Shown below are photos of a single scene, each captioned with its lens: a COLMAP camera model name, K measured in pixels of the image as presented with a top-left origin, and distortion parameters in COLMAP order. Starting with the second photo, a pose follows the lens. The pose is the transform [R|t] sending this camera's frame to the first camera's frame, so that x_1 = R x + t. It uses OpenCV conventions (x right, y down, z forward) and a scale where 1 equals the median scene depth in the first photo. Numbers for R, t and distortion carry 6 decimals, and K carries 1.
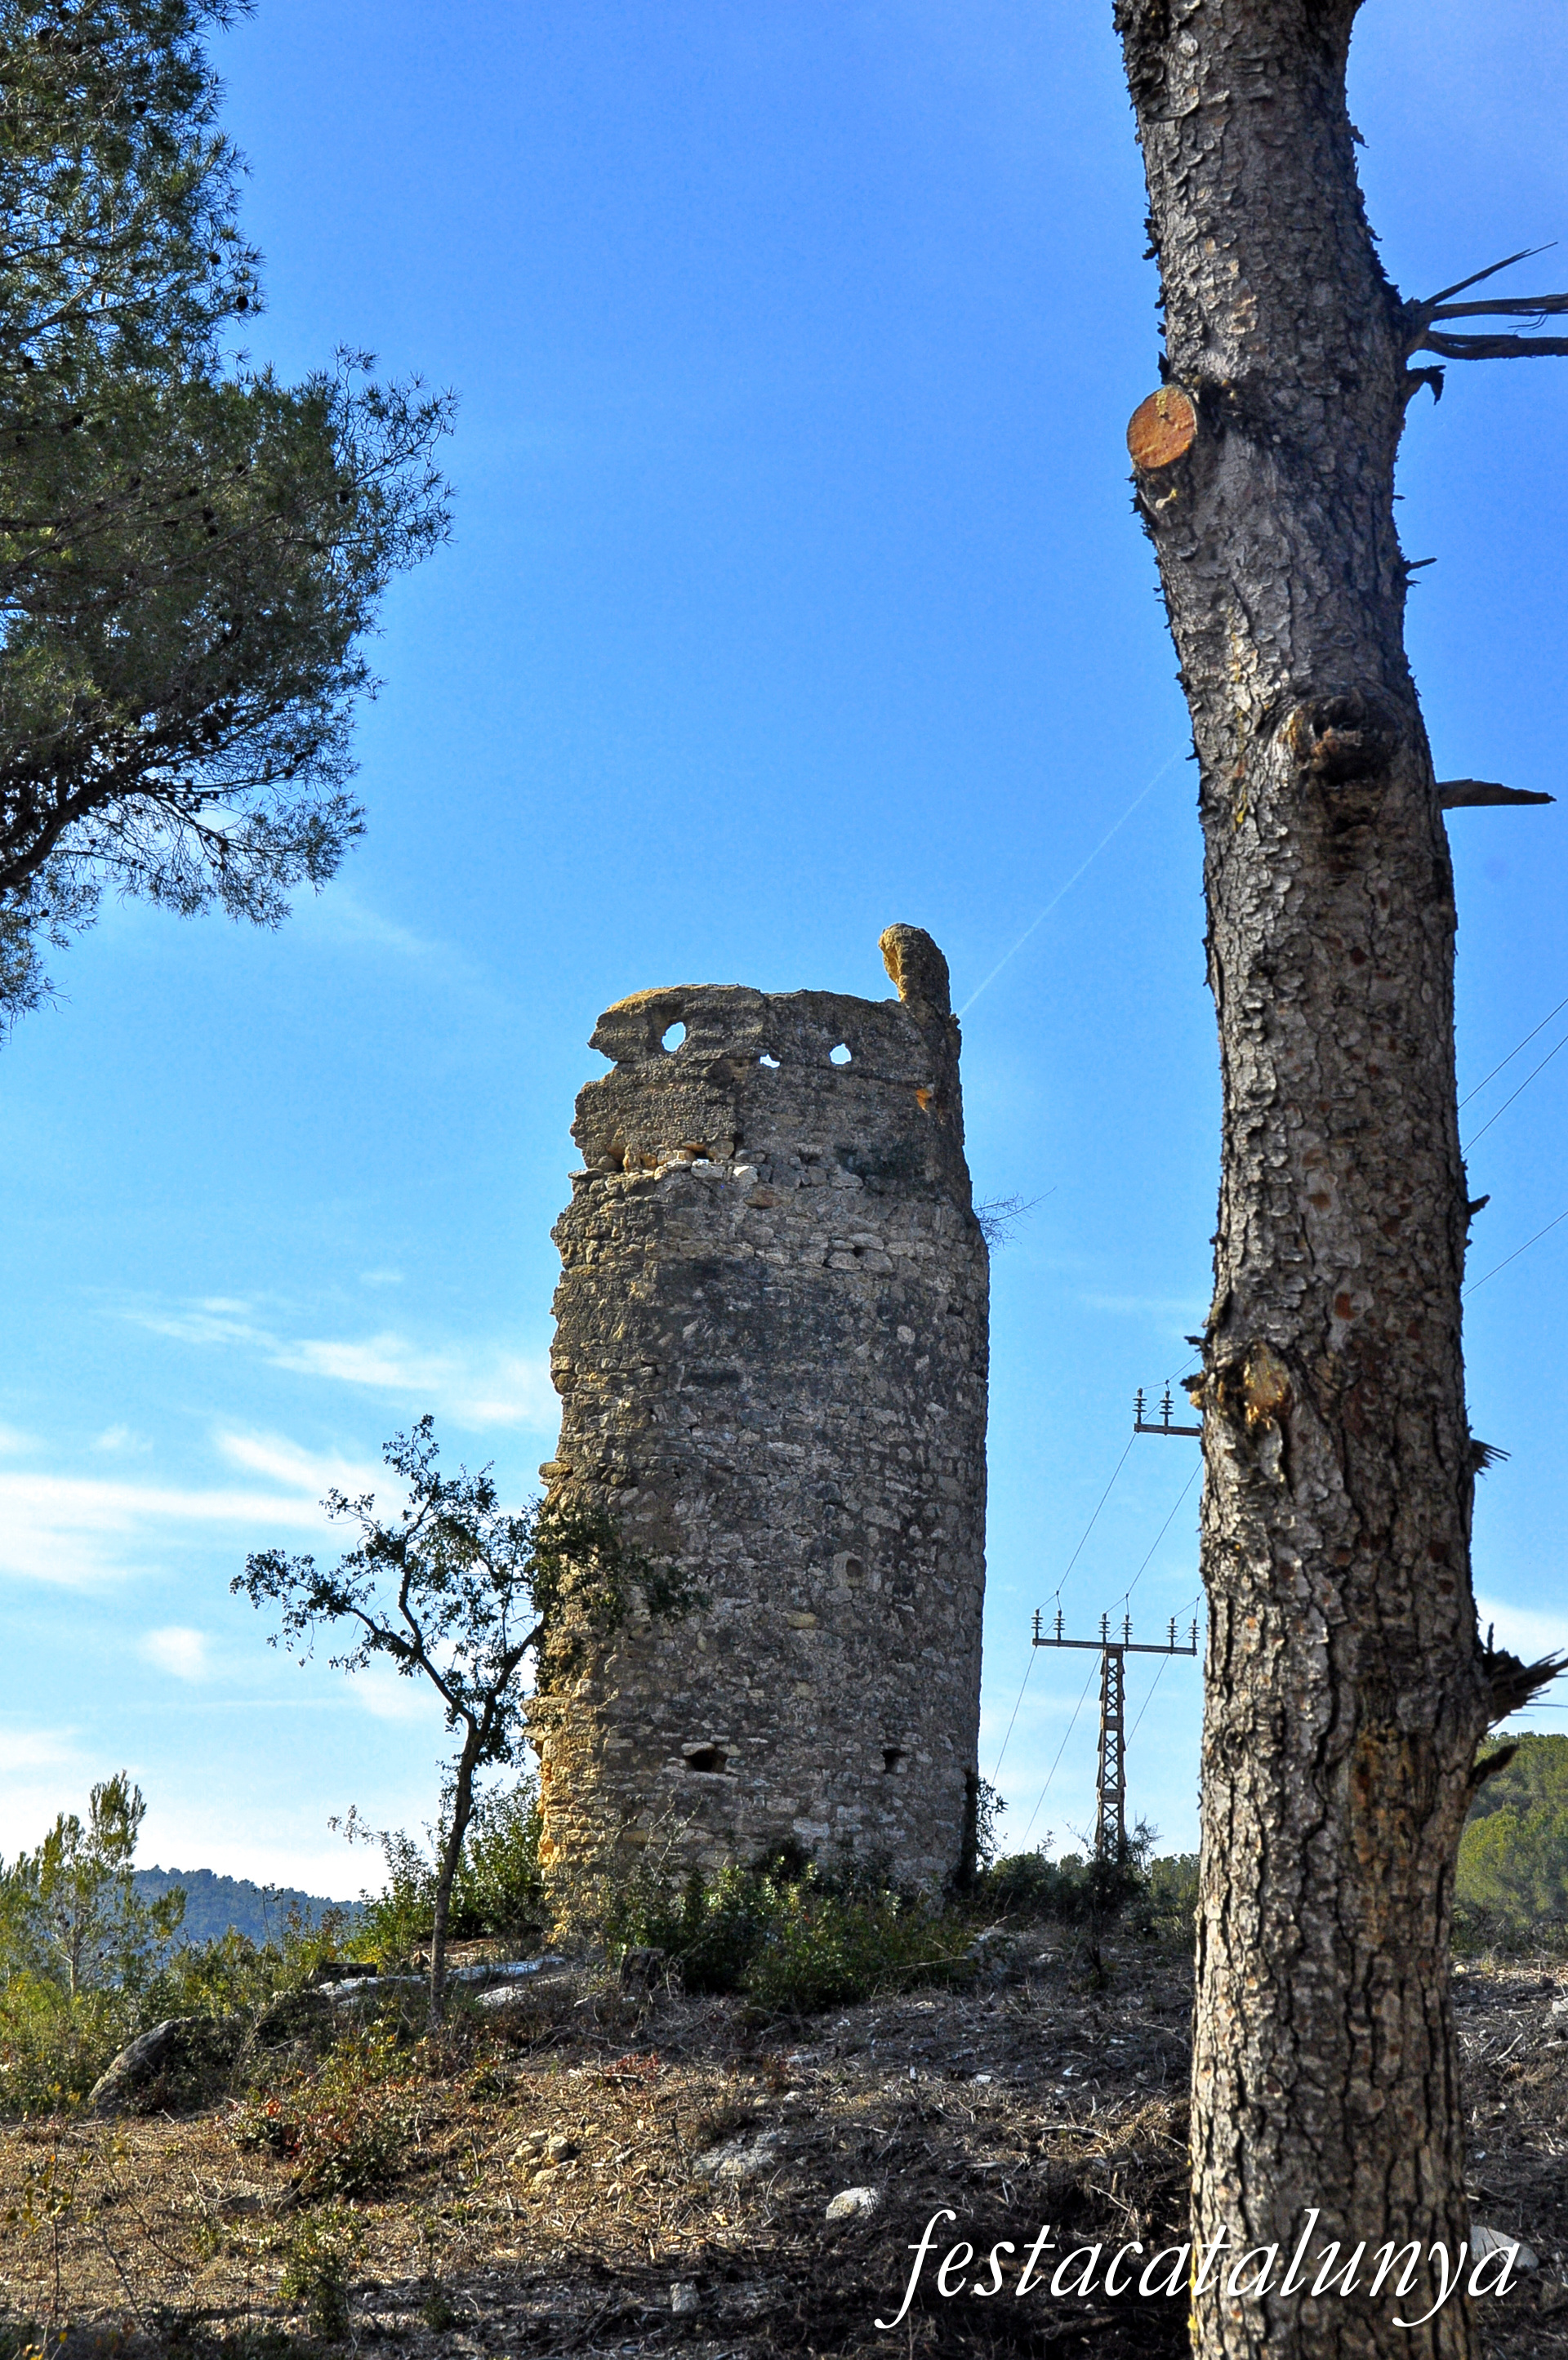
lens RADIAL K [[3118.8, 0, 784.0], [0, 3118.8, 1180.0], [0, 0, 1]] dist [0.167964, 0.010458]
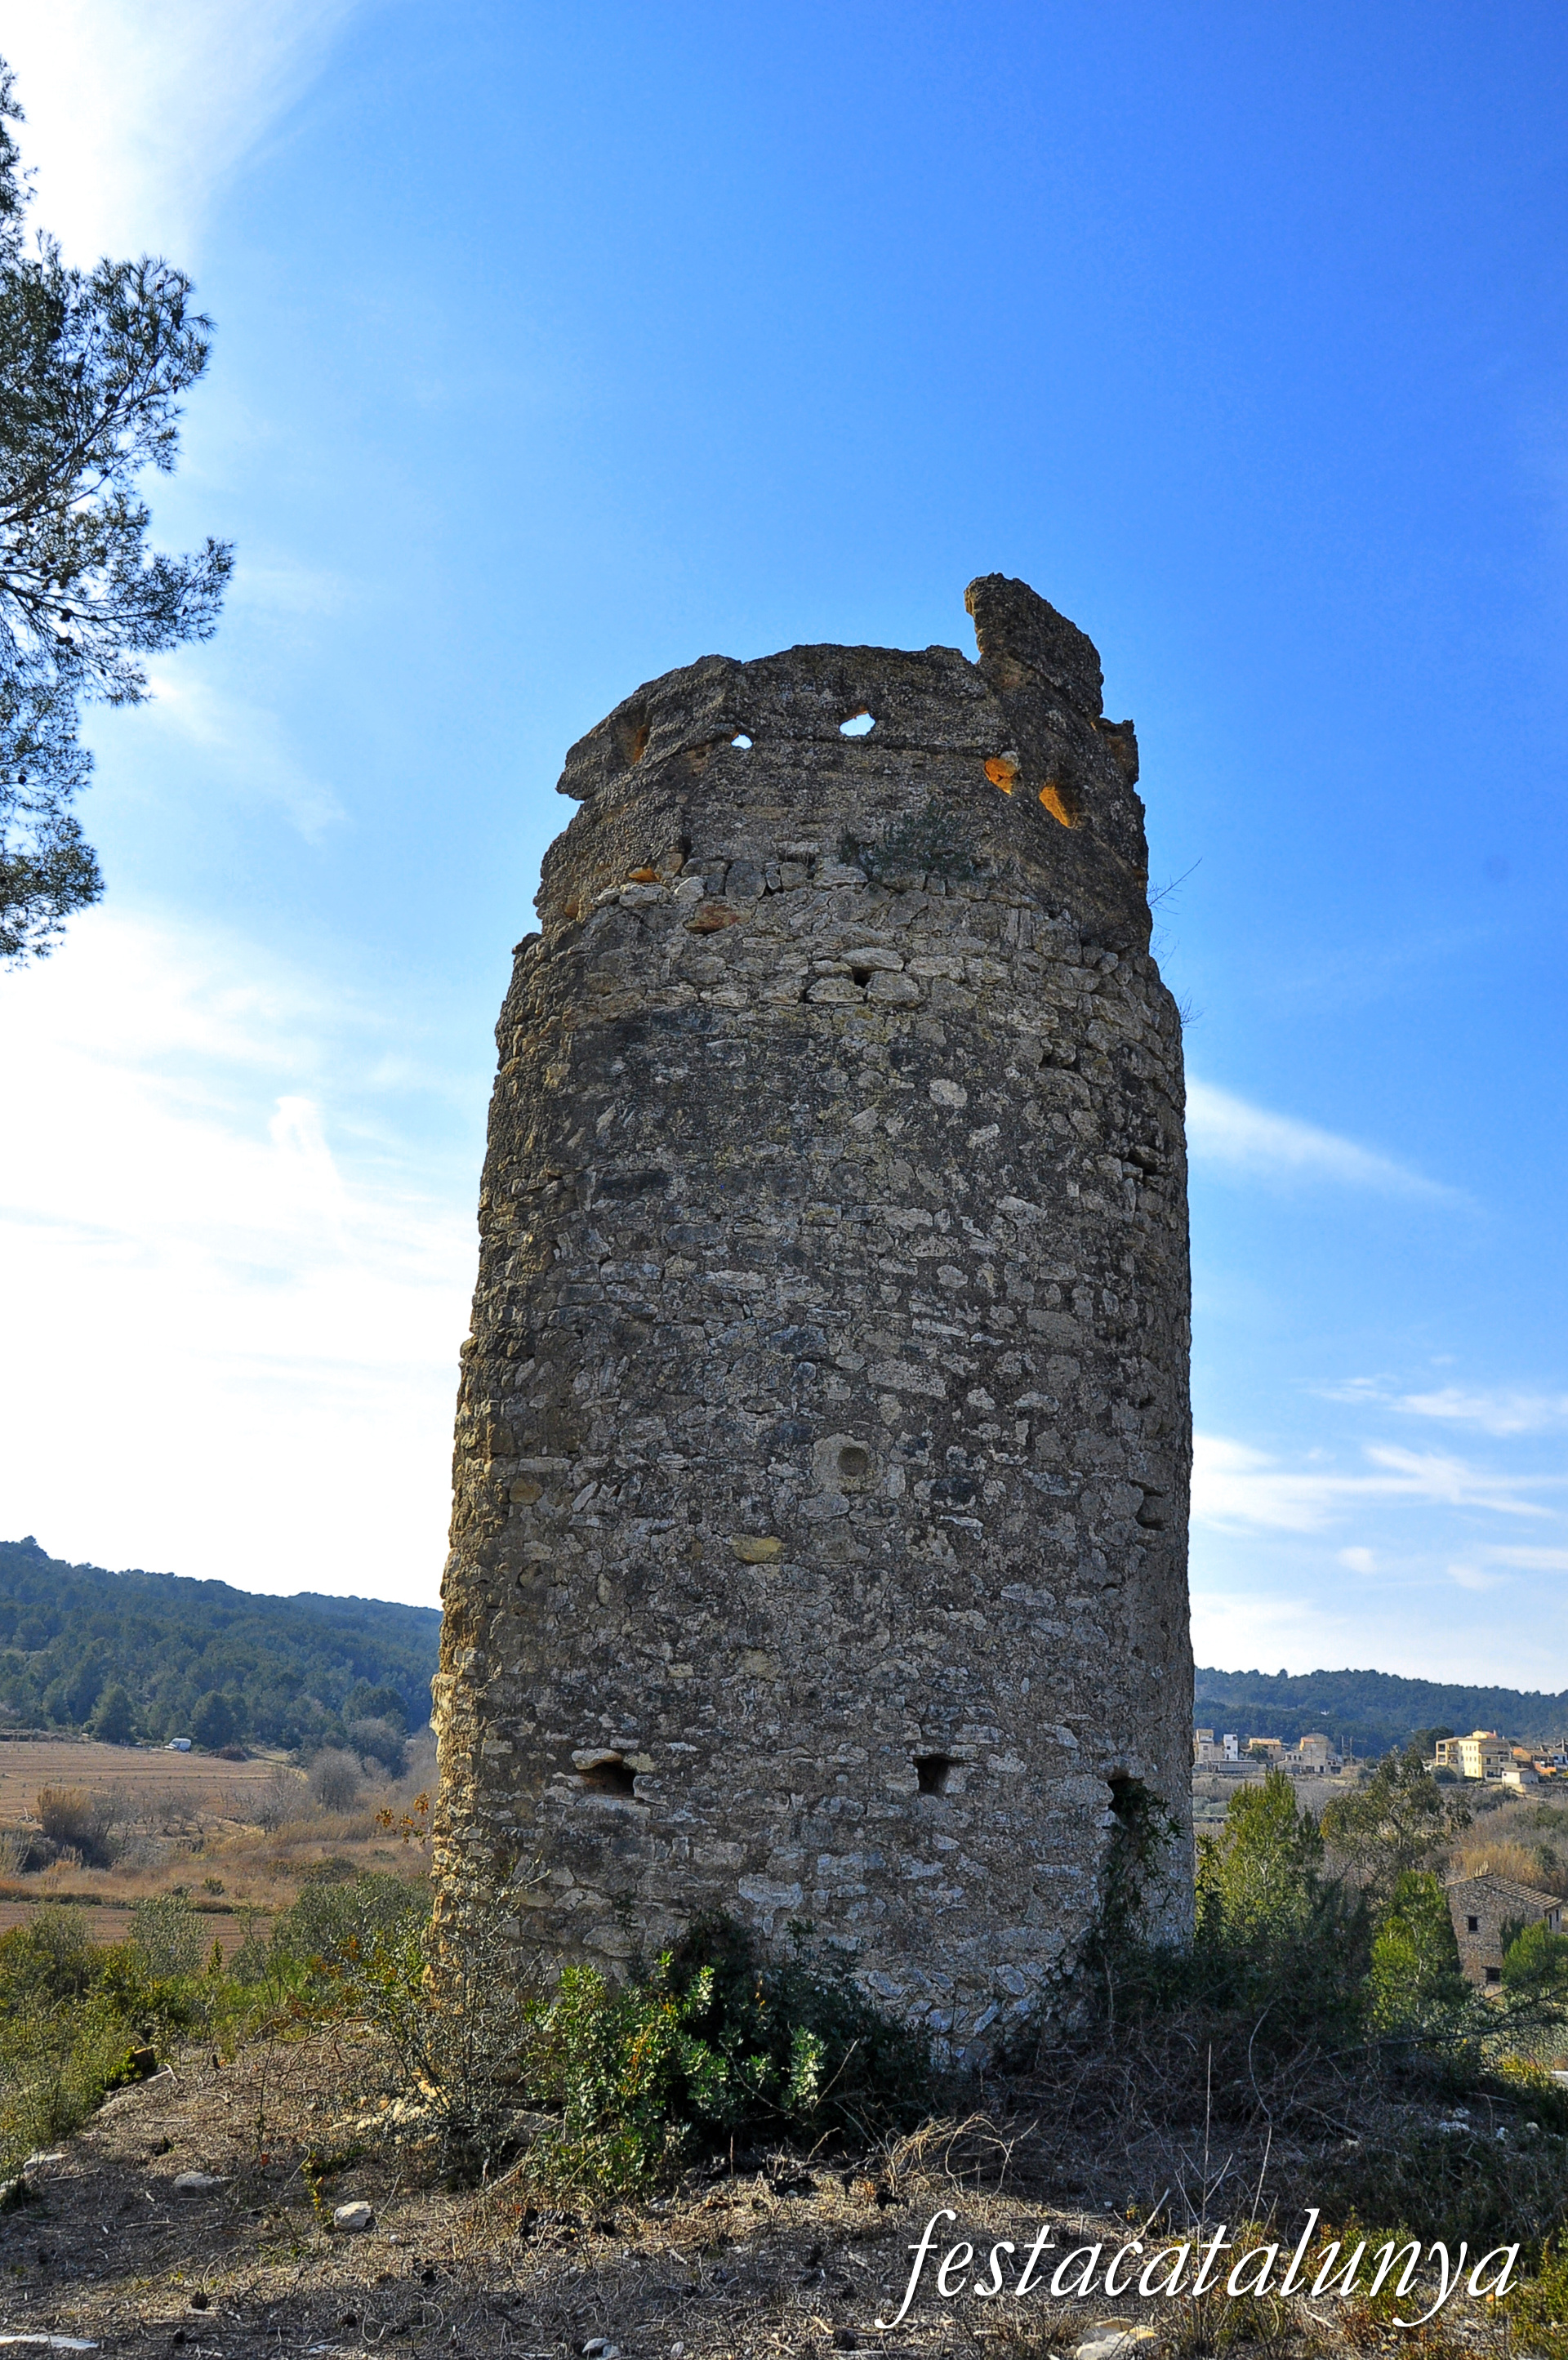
lens RADIAL K [[1838.7, 0, 753.7], [0, 1838.7, 1126.3], [0, 0, 1]] dist [-0.154108, 0.111035]
pose [[0.902757, -0.133051, -0.409057, 0.159531], [0.095099, 0.989163, -0.111862, 0.096683], [0.419508, 0.062083, 0.905626, 0.658009]]
